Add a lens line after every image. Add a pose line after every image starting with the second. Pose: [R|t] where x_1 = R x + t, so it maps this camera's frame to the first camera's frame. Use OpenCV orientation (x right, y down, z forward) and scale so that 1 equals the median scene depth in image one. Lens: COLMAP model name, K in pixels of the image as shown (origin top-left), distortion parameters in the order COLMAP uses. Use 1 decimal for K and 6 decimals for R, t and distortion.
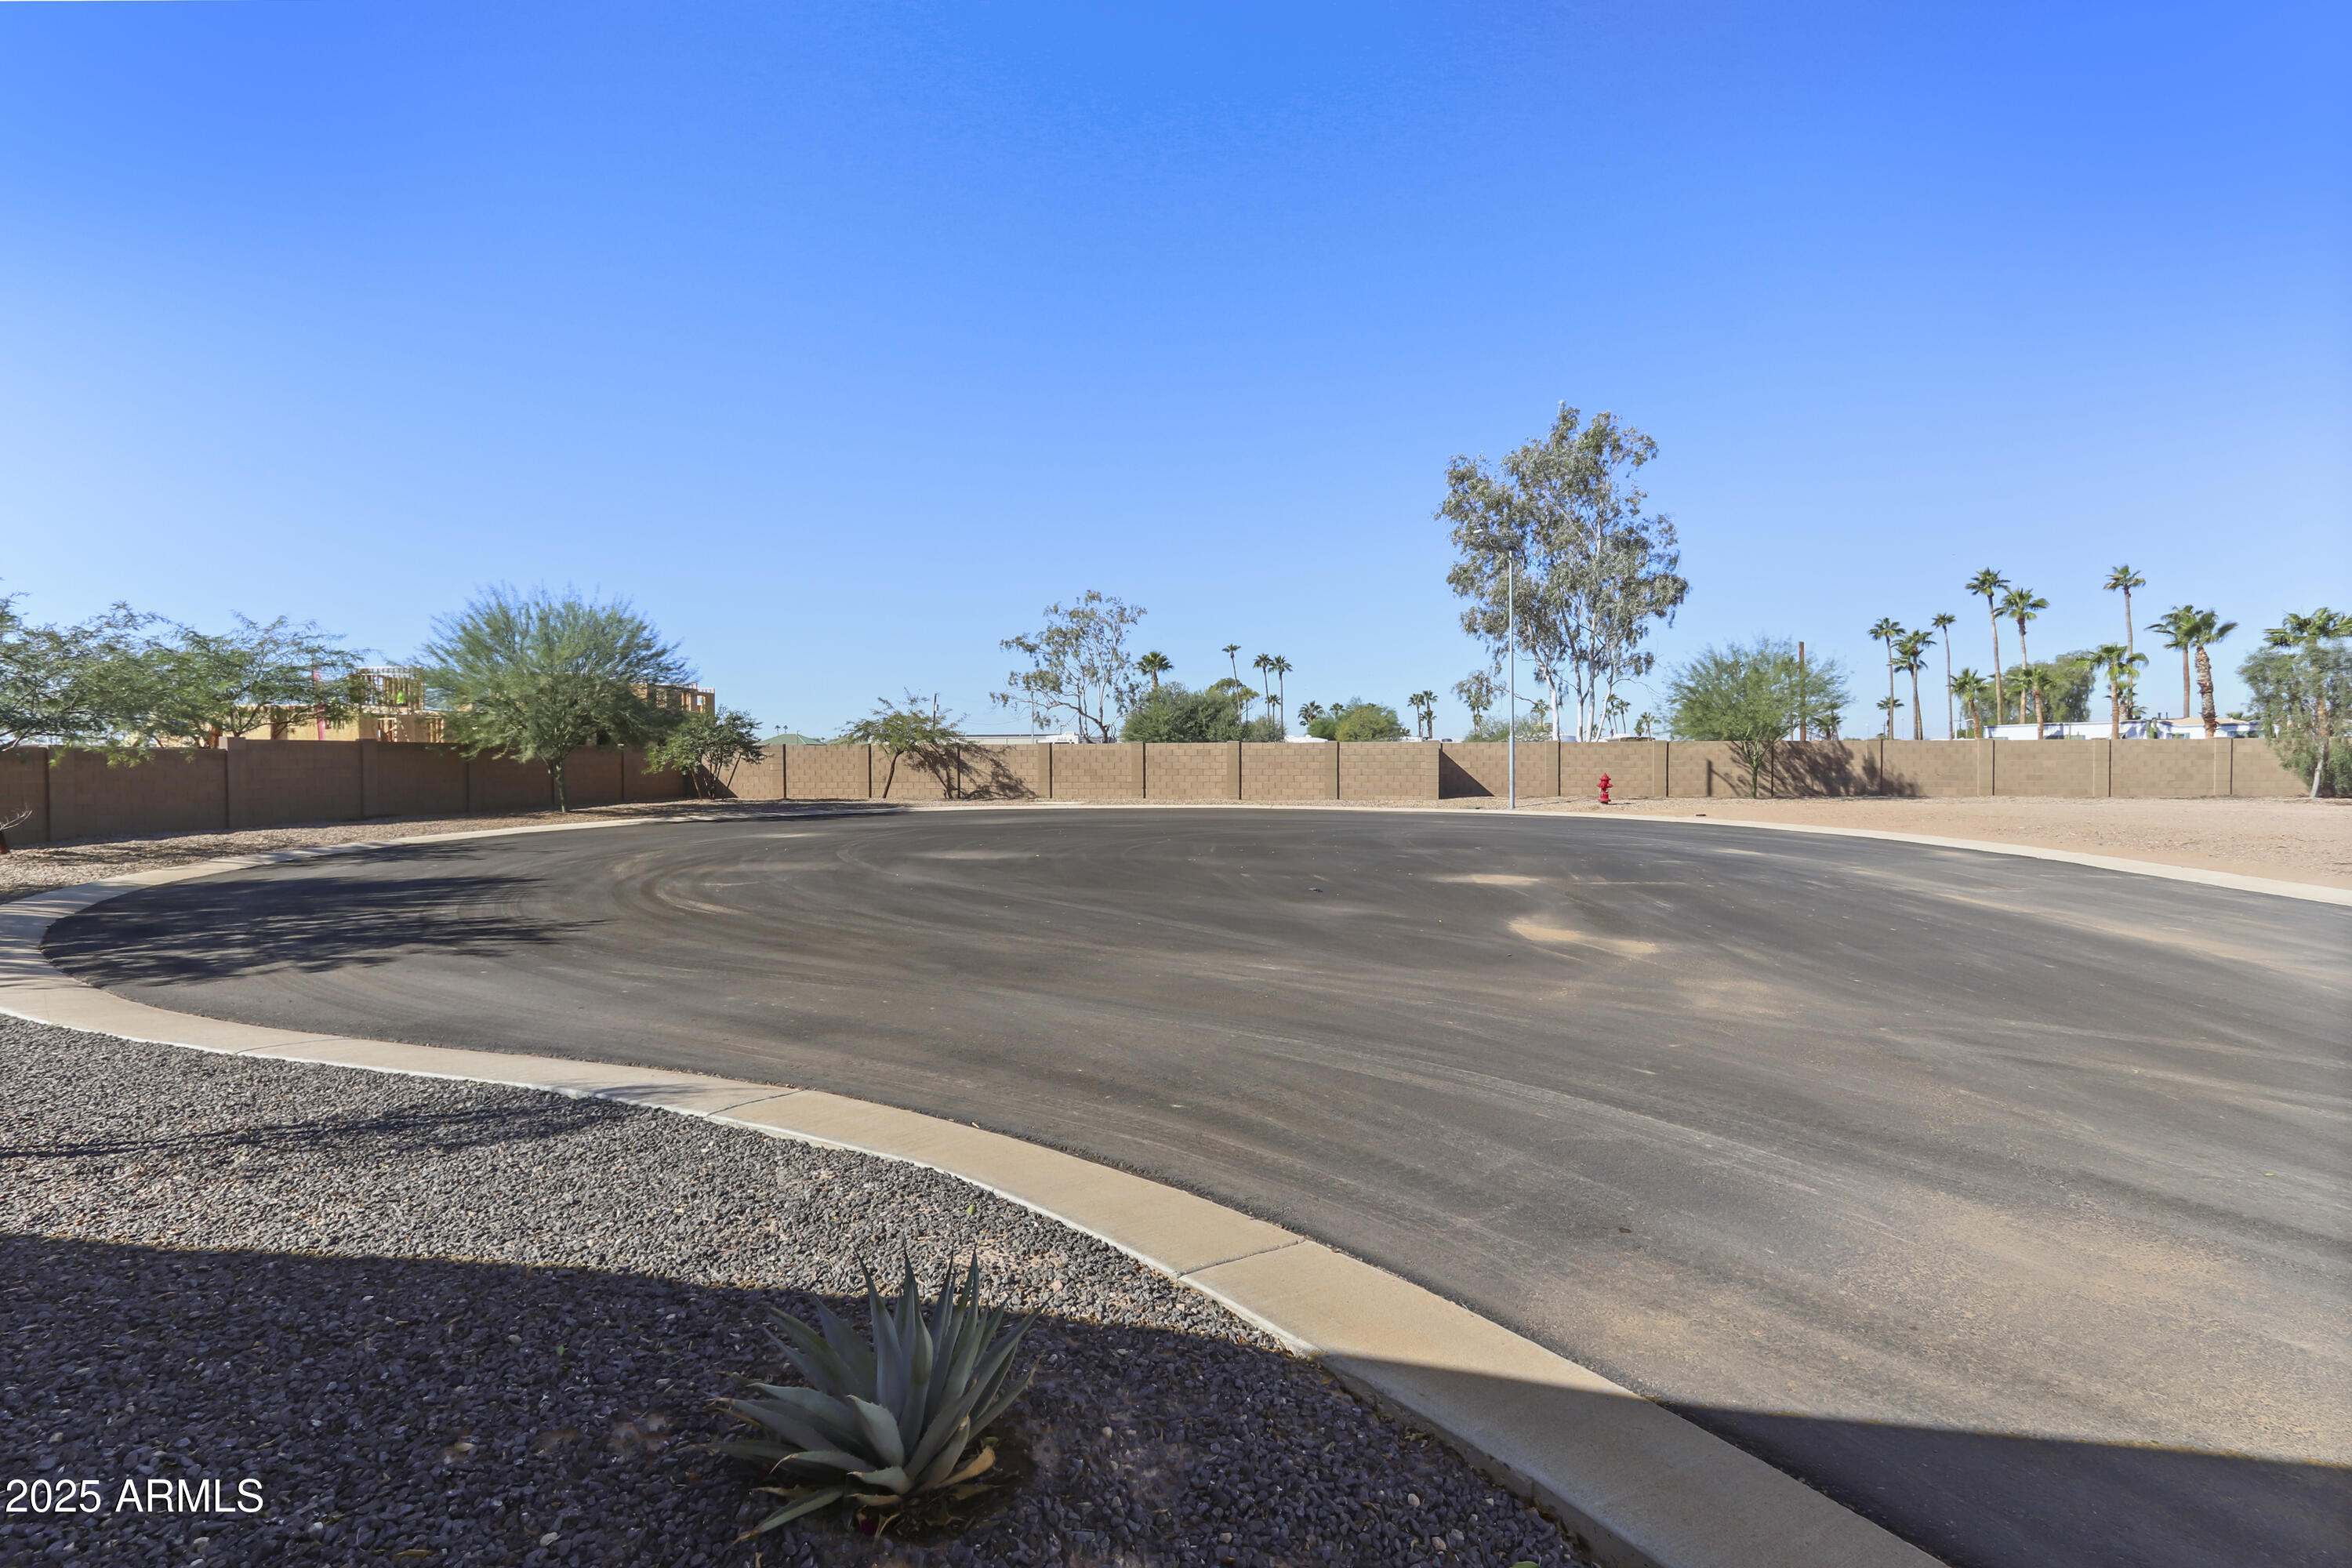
lens RADIAL K [[1097.4, 0, 1175.4], [0, 1097.4, 737.3], [0, 0, 1]] dist [0.000906, 0.002367]
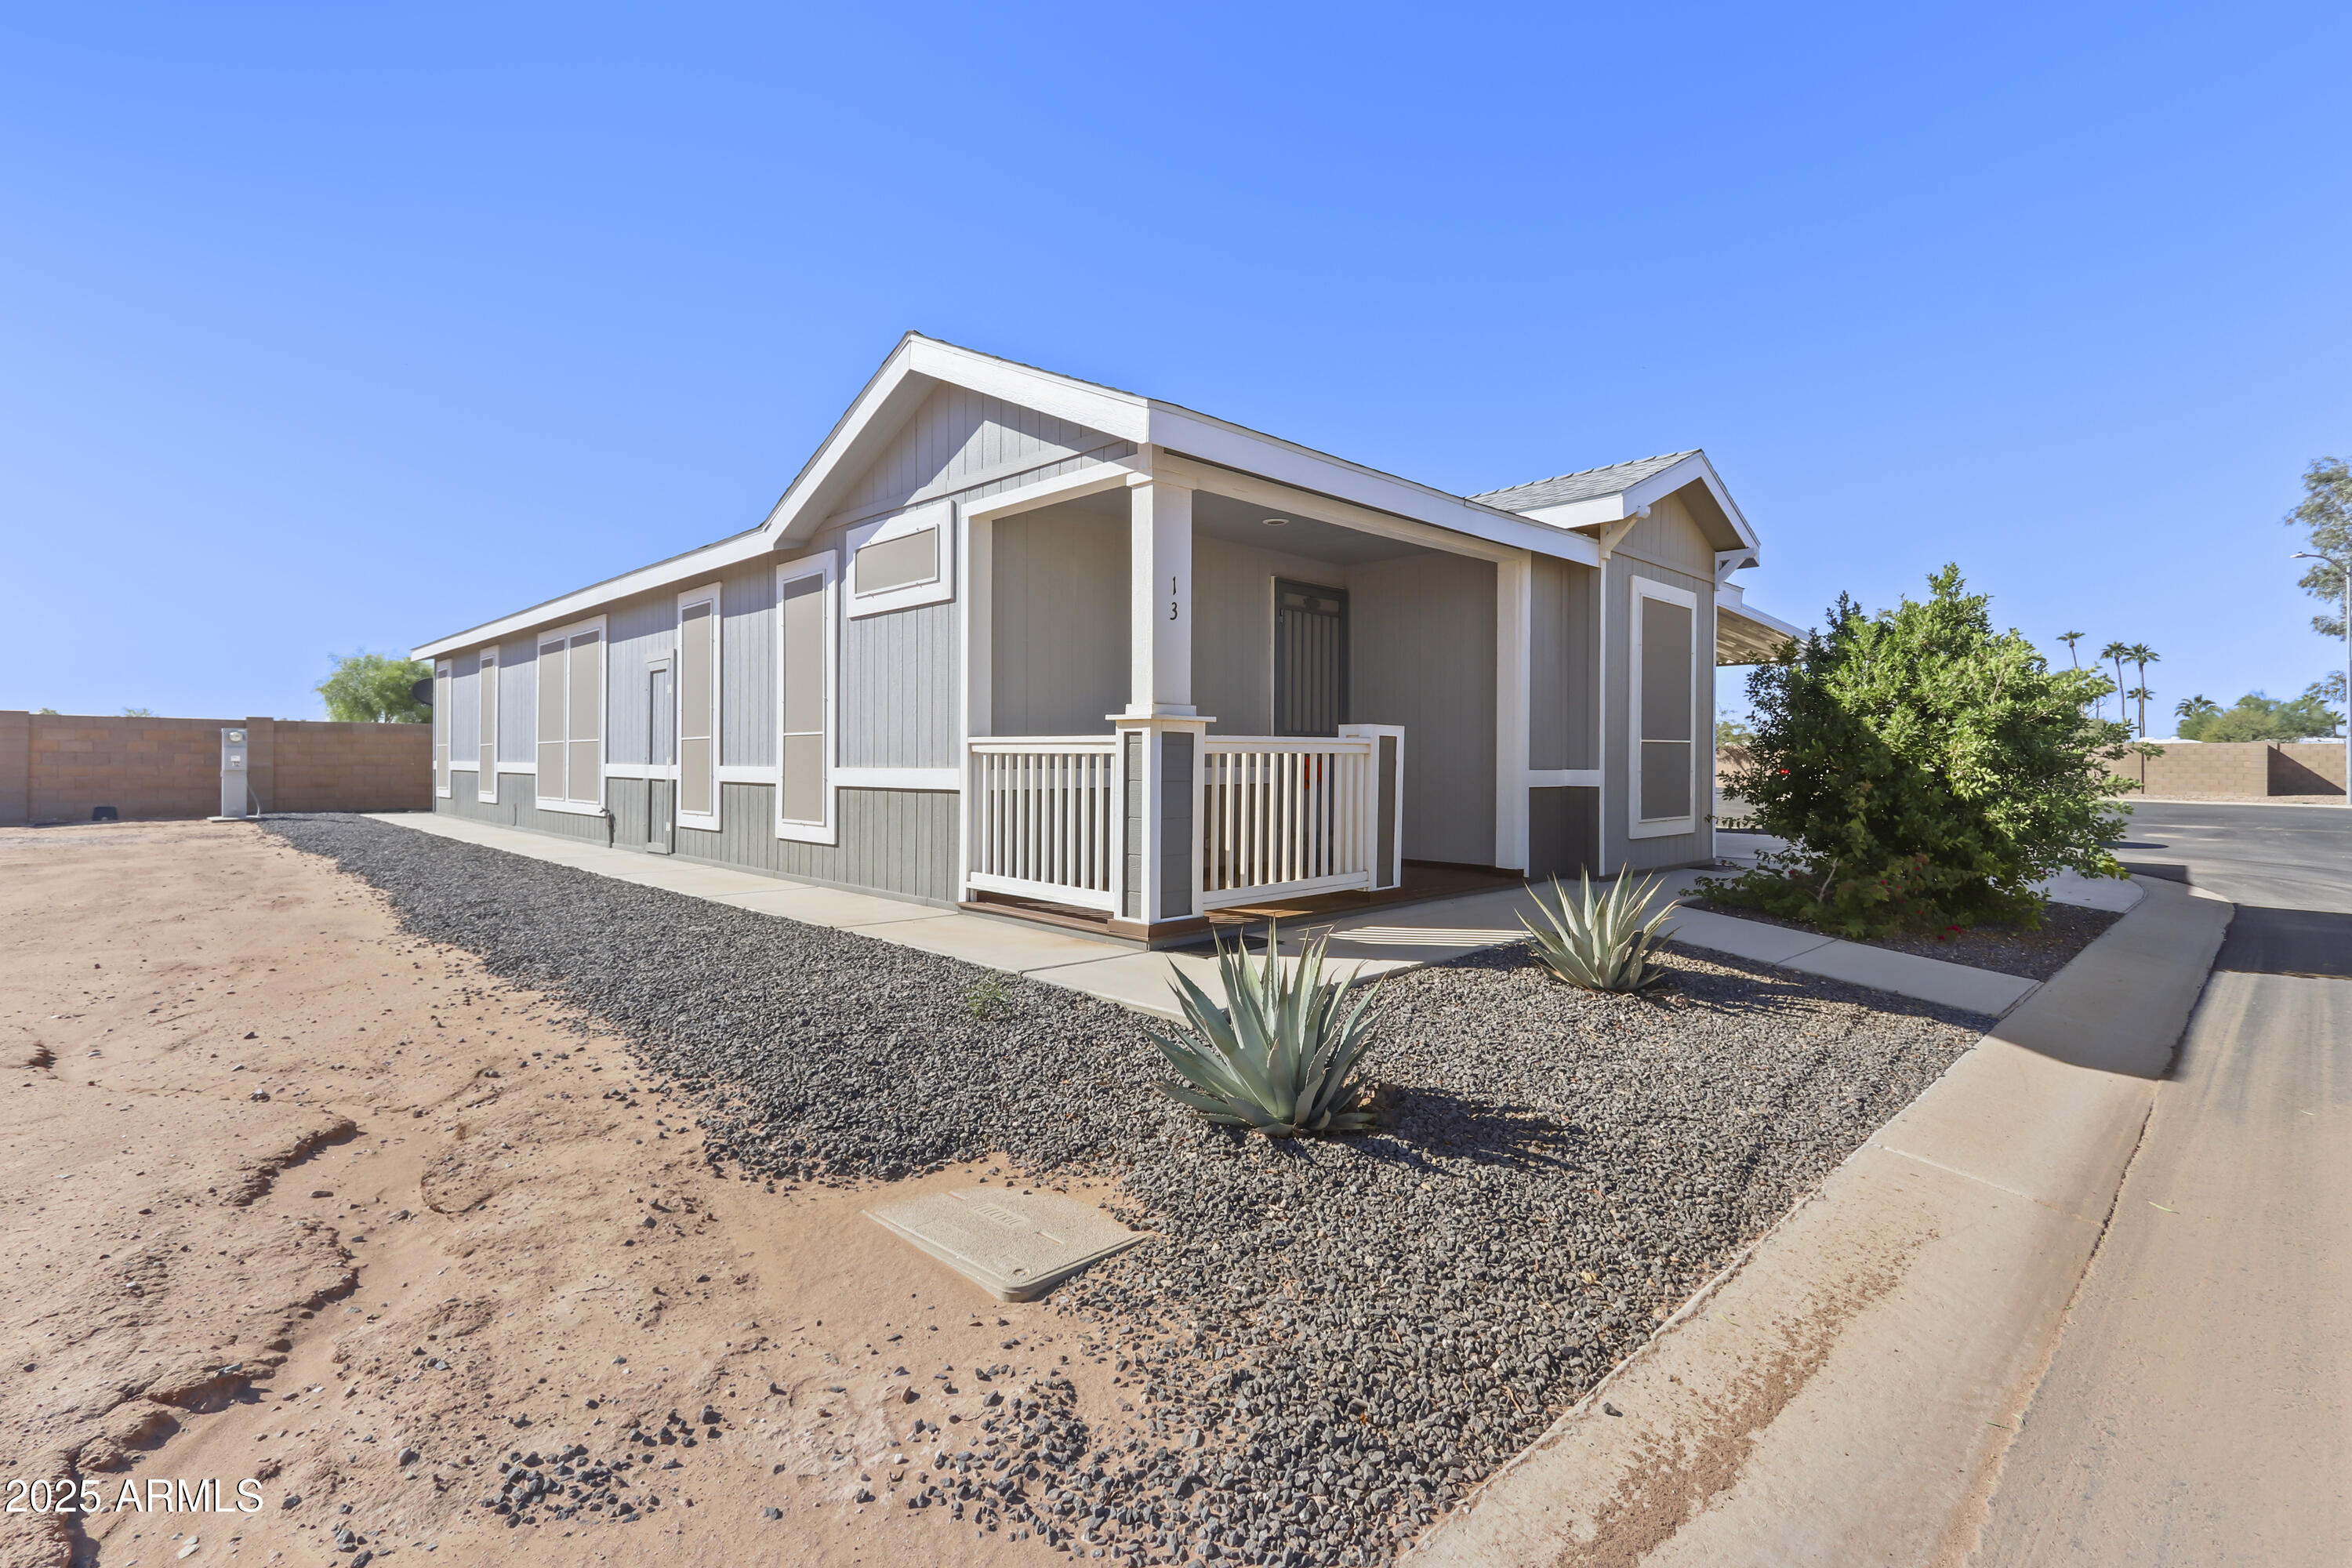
lens RADIAL K [[1097.4, 0, 1175.4], [0, 1097.4, 737.3], [0, 0, 1]] dist [0.000906, 0.002367]
pose [[0.800046, 0.000338, -0.599938, 0.007871], [-0.001253, 0.999999, -0.001108, 0.000255], [0.599937, 0.001638, 0.800046, -0.134594]]
